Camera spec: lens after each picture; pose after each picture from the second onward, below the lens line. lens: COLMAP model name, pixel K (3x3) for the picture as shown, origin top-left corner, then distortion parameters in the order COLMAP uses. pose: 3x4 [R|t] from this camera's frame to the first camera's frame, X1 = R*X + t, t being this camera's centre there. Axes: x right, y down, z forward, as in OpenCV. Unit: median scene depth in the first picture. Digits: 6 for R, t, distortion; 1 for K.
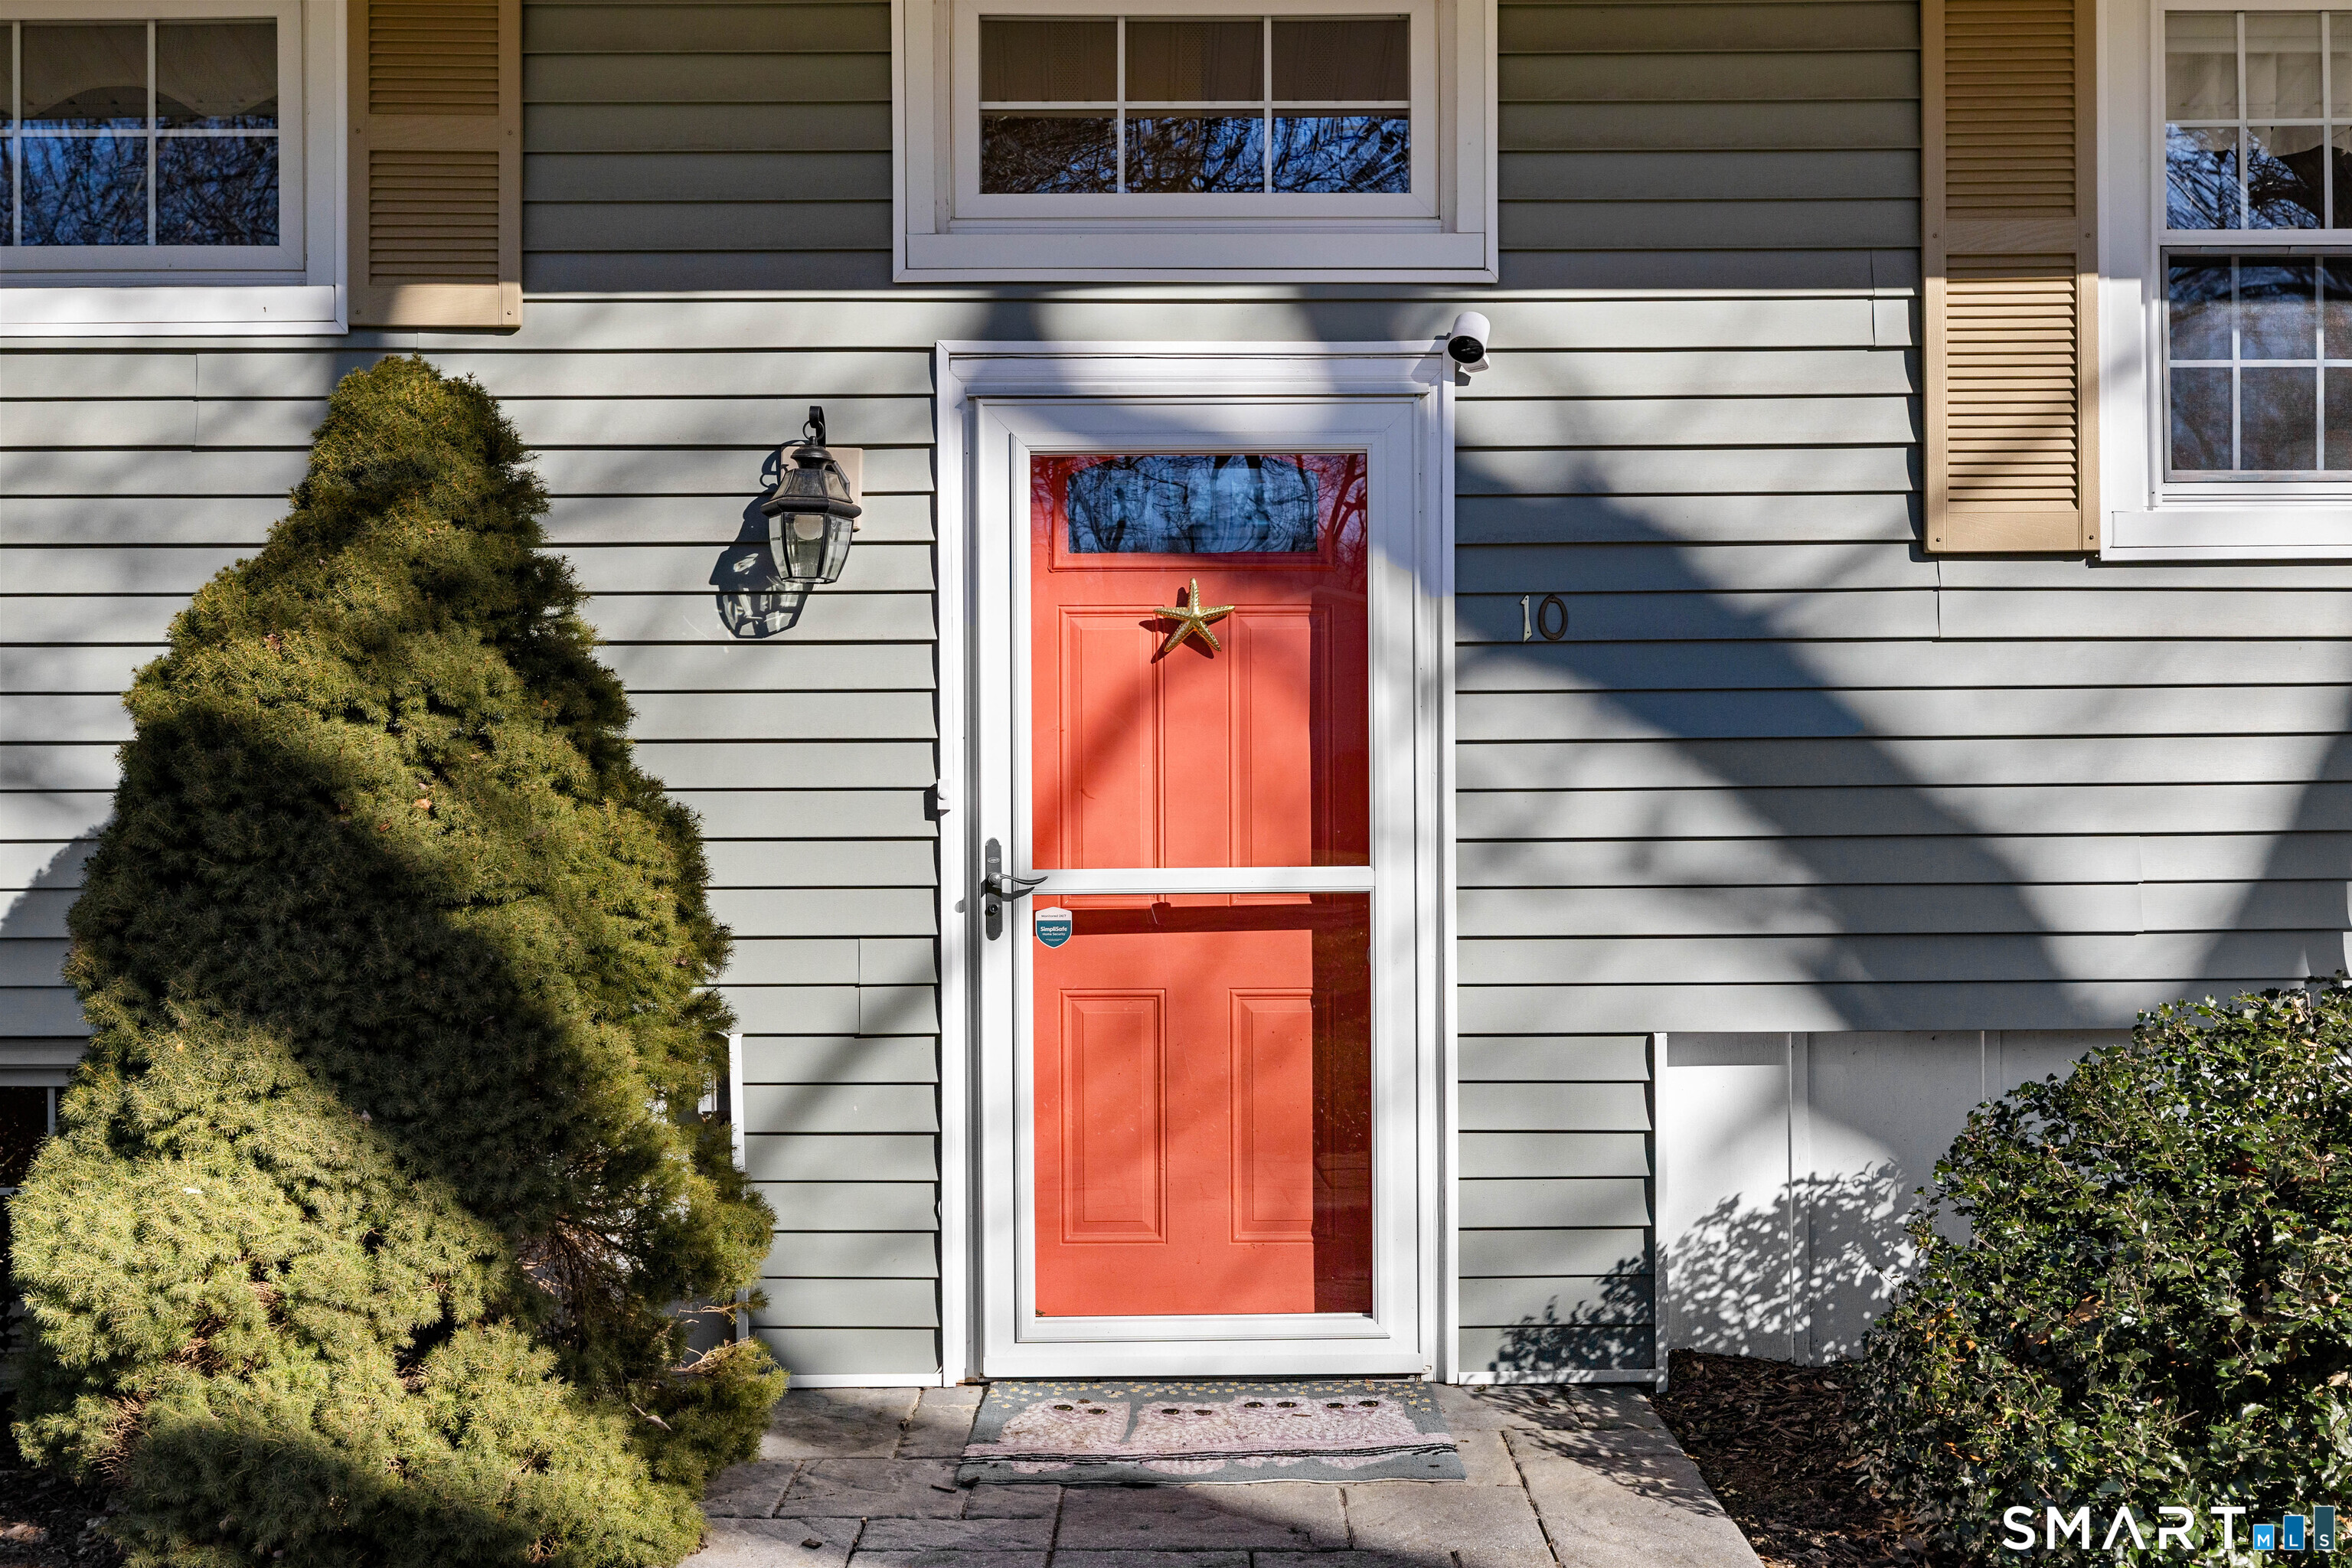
lens RADIAL K [[2398.1, 0, 1175.4], [0, 2398.1, 783.7], [0, 0, 1]] dist [-0.000427, 0.000000]
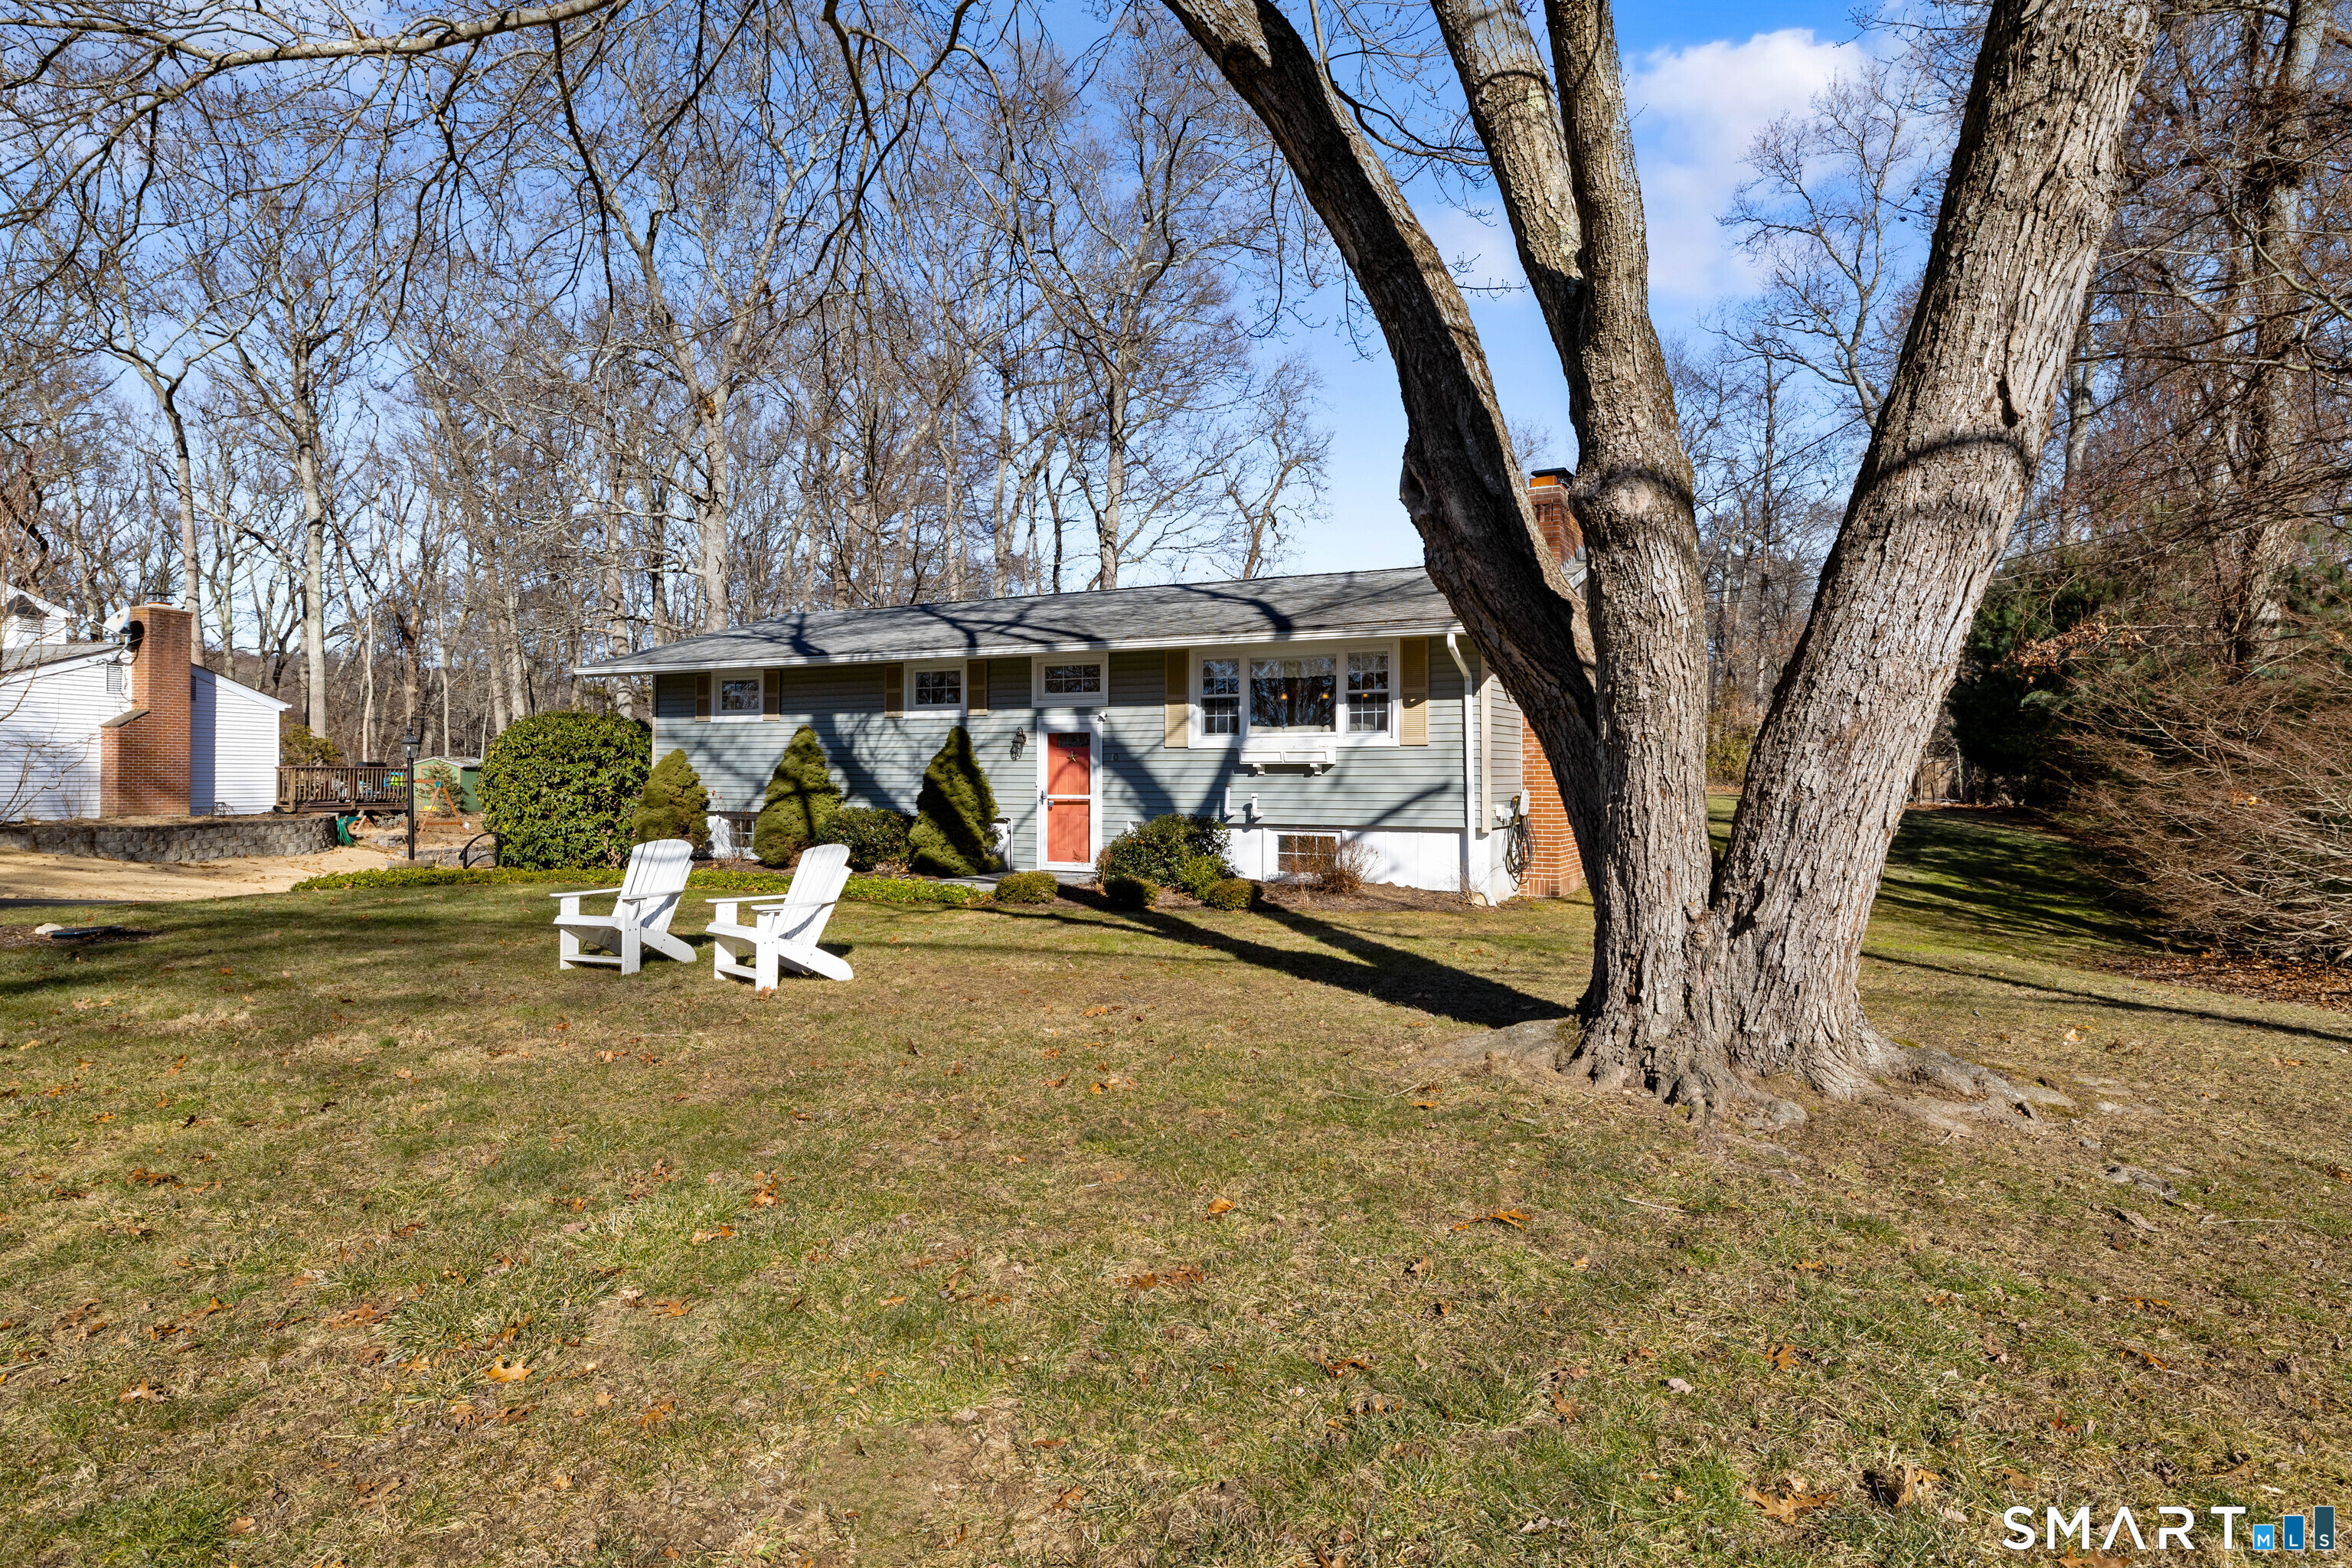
lens RADIAL K [[1355.6, 0, 1177.3], [0, 1355.6, 779.4], [0, 0, 1]] dist [-0.000380, -0.000009]
pose [[0.871336, 0.008190, -0.490618, 2.113786], [-0.002278, 0.999917, 0.012644, -0.056816], [0.490681, -0.009900, 0.871283, -2.112733]]
